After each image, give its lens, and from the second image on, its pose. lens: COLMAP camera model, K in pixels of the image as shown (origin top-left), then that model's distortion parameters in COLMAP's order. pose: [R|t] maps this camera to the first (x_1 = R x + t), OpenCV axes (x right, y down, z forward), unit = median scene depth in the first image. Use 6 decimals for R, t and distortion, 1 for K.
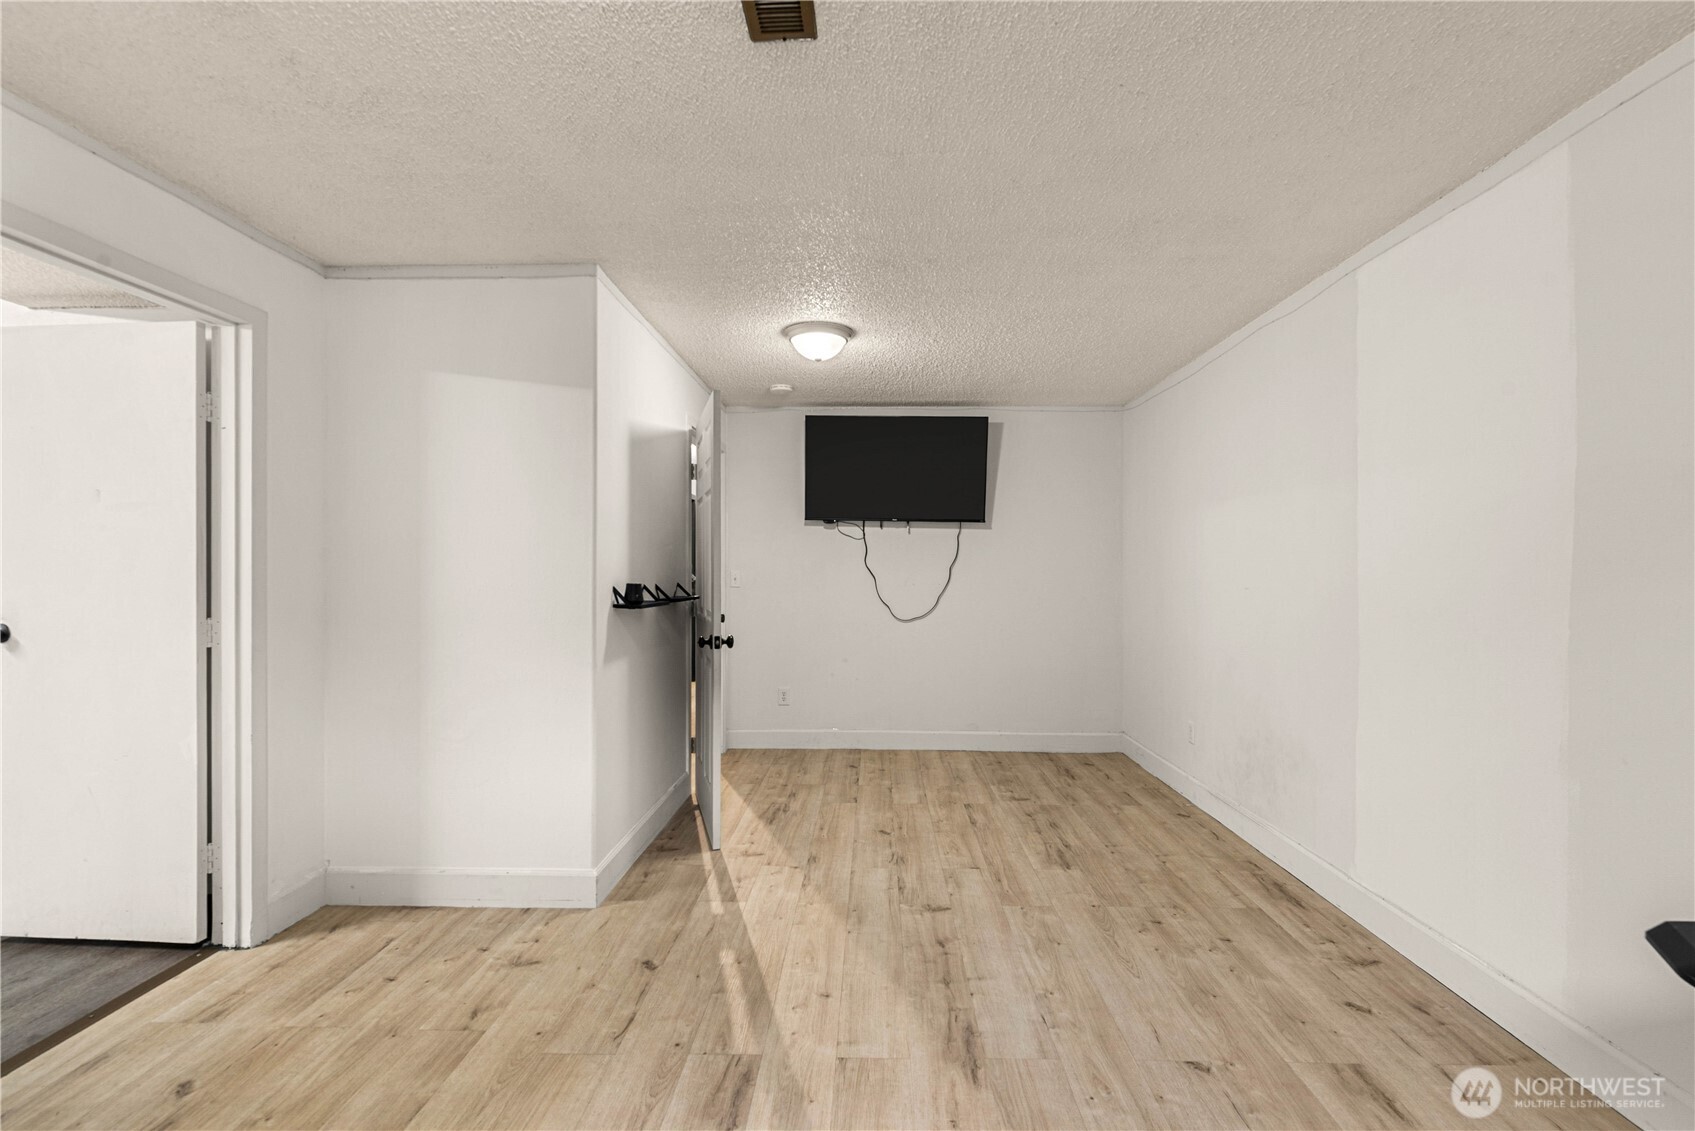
lens RADIAL K [[737.1, 0, 846.3], [0, 737.1, 560.1], [0, 0, 1]] dist [0.000203, -0.001357]
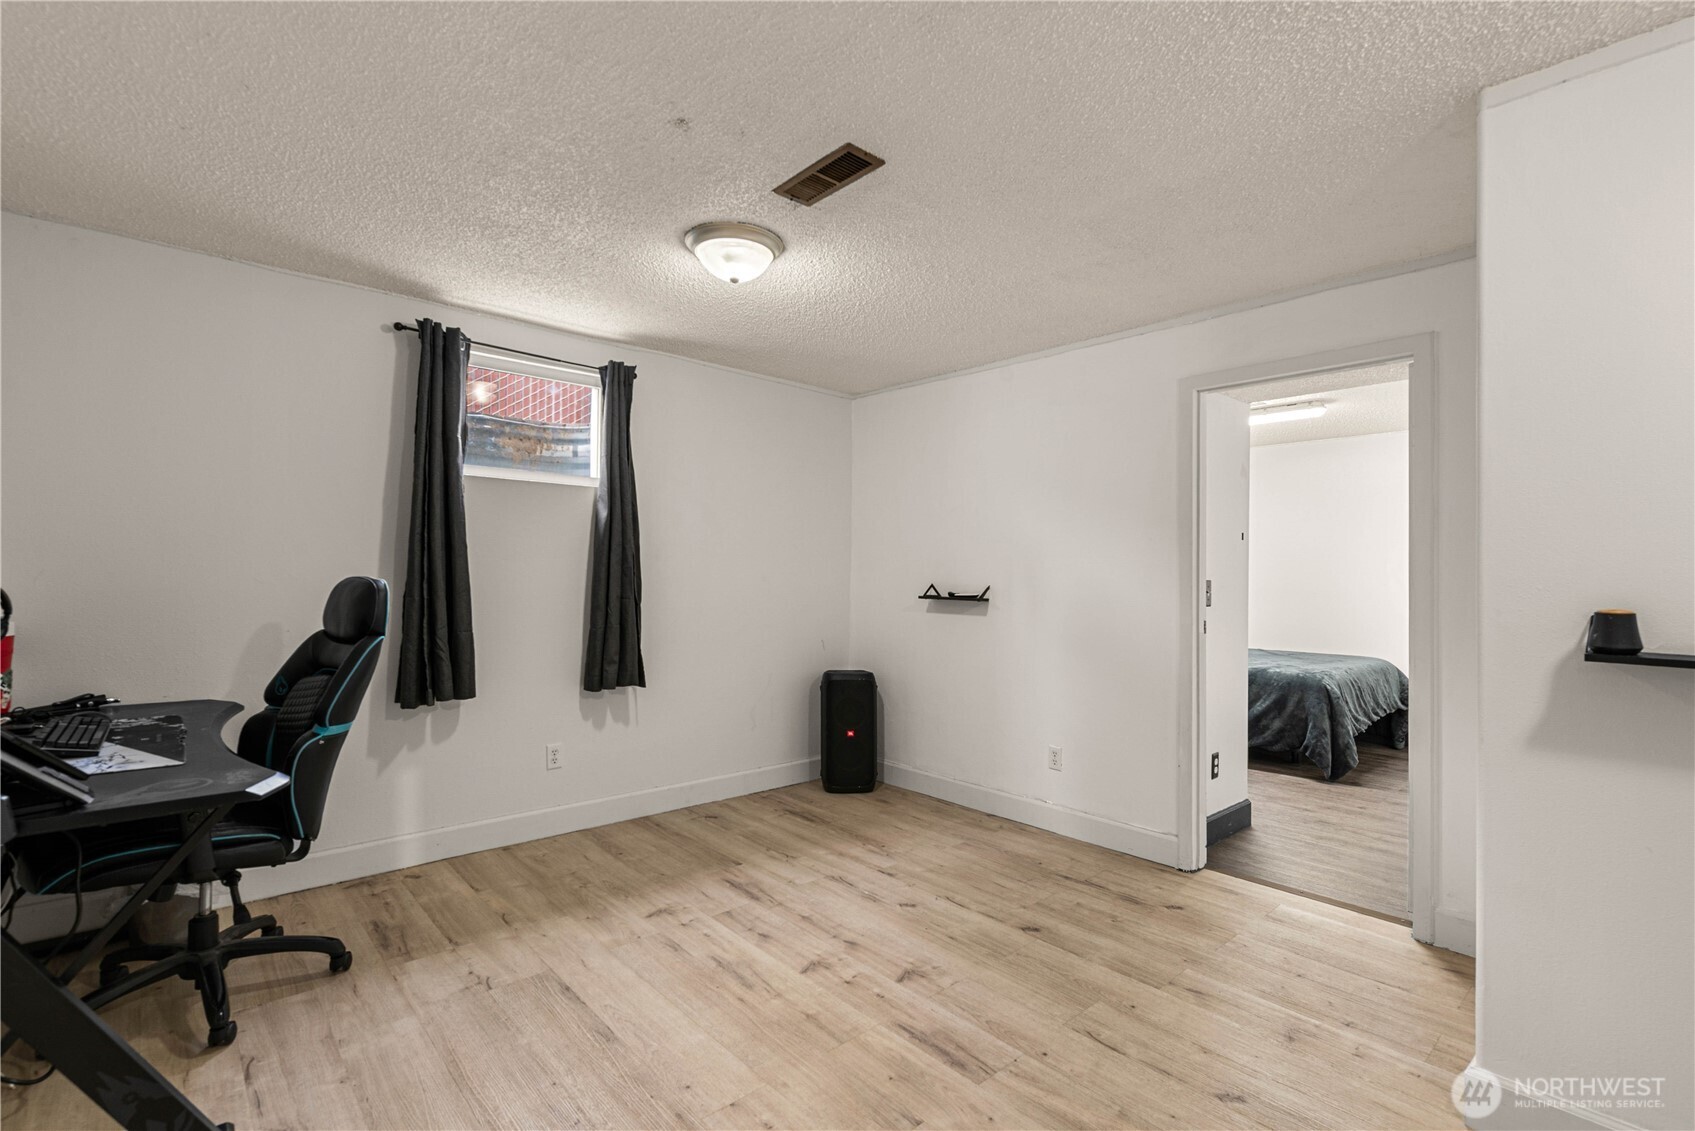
lens RADIAL K [[737.1, 0, 847.6], [0, 737.1, 578.3], [0, 0, 1]] dist [0.000203, -0.001357]
pose [[-0.706889, -0.014737, -0.707171, 0.697485], [-0.009143, 0.999890, -0.011698, 0.047000], [0.707265, -0.001804, -0.706946, 1.608803]]
